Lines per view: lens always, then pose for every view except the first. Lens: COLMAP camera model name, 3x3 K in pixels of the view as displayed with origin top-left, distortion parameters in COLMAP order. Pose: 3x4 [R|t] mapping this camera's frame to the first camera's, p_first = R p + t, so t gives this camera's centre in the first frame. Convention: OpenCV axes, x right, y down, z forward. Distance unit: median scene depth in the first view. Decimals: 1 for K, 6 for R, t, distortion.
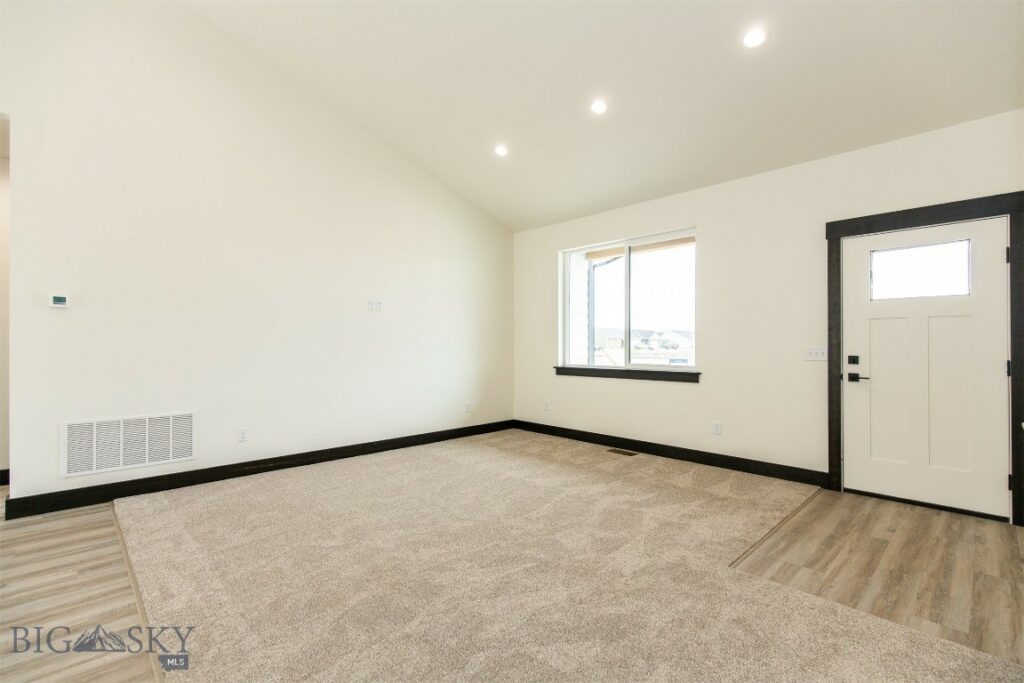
lens RADIAL K [[457.8, 0, 516.6], [0, 457.8, 340.7], [0, 0, 1]] dist [0.007507, -0.002186]
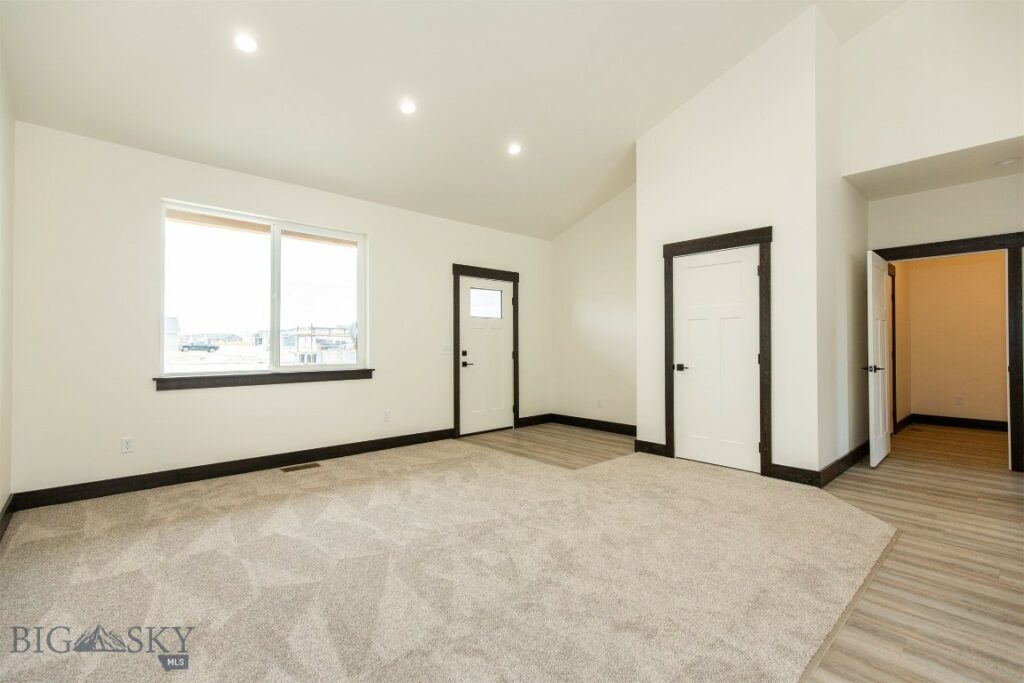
lens RADIAL K [[457.8, 0, 512.3], [0, 457.8, 342.4], [0, 0, 1]] dist [0.007507, -0.002186]
pose [[0.039535, 0.003318, 0.999213, -0.909460], [-0.009763, 0.999948, -0.002934, 0.007330], [-0.999171, -0.009639, 0.039565, 0.818669]]
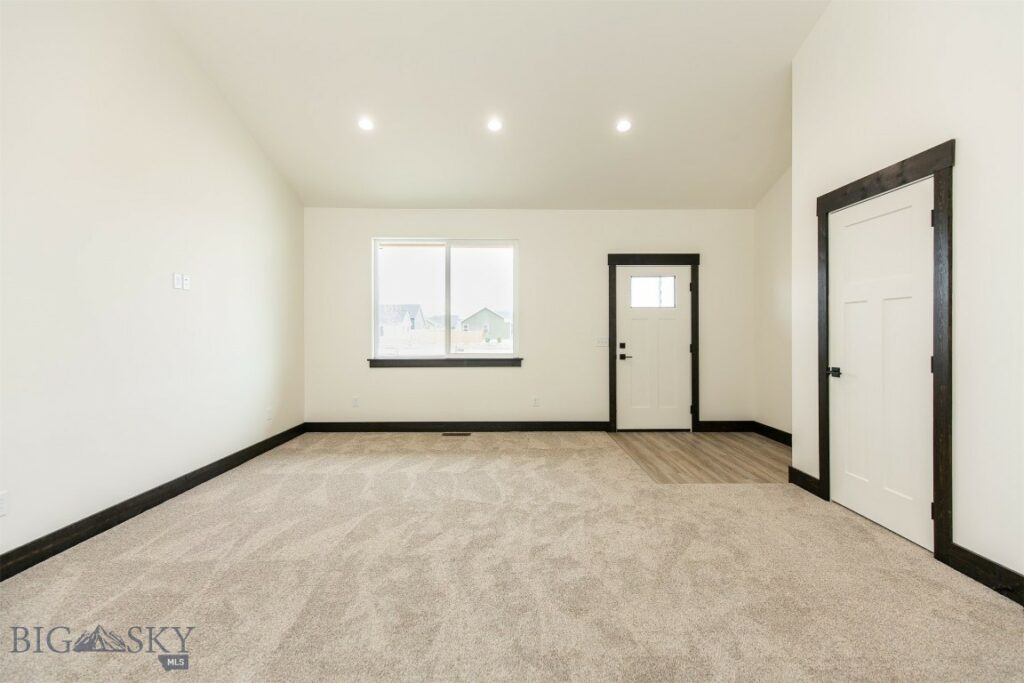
lens RADIAL K [[457.8, 0, 512.7], [0, 457.8, 337.4], [0, 0, 1]] dist [0.007507, -0.002186]
pose [[0.692943, -0.009098, 0.720935, -0.673200], [-0.005309, 0.999829, 0.017720, -0.011618], [-0.720973, -0.016106, 0.692776, 0.211714]]
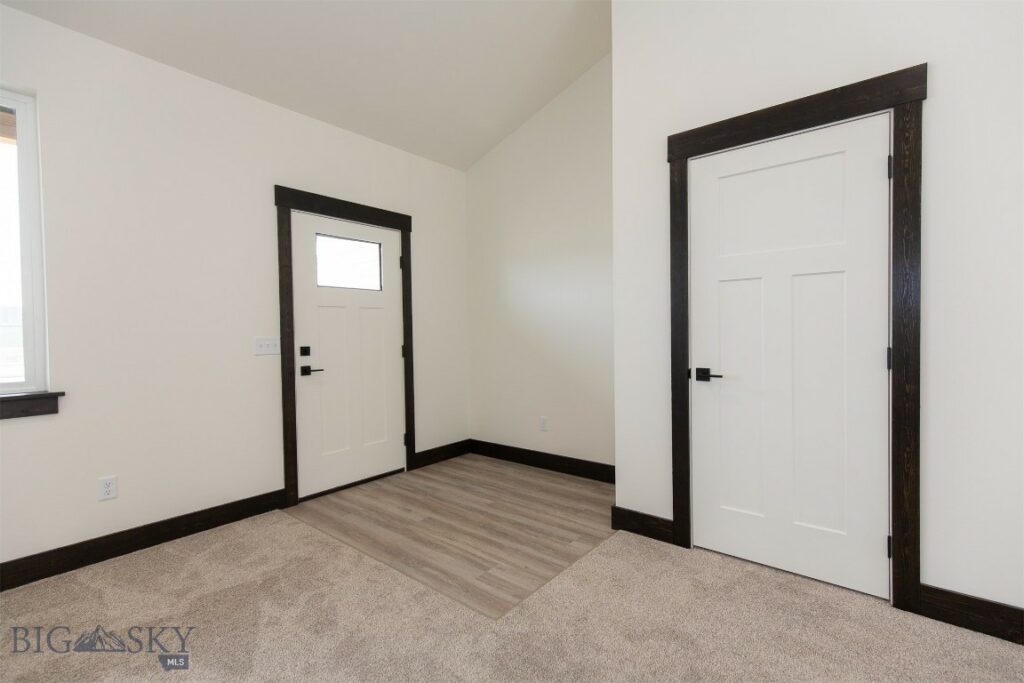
lens RADIAL K [[457.8, 0, 516.0], [0, 457.8, 341.3], [0, 0, 1]] dist [0.007507, -0.002186]
pose [[-0.111499, -0.018795, 0.993587, -0.206621], [0.003178, 0.999809, 0.019269, 0.007464], [-0.993759, 0.005306, -0.111418, 0.736693]]
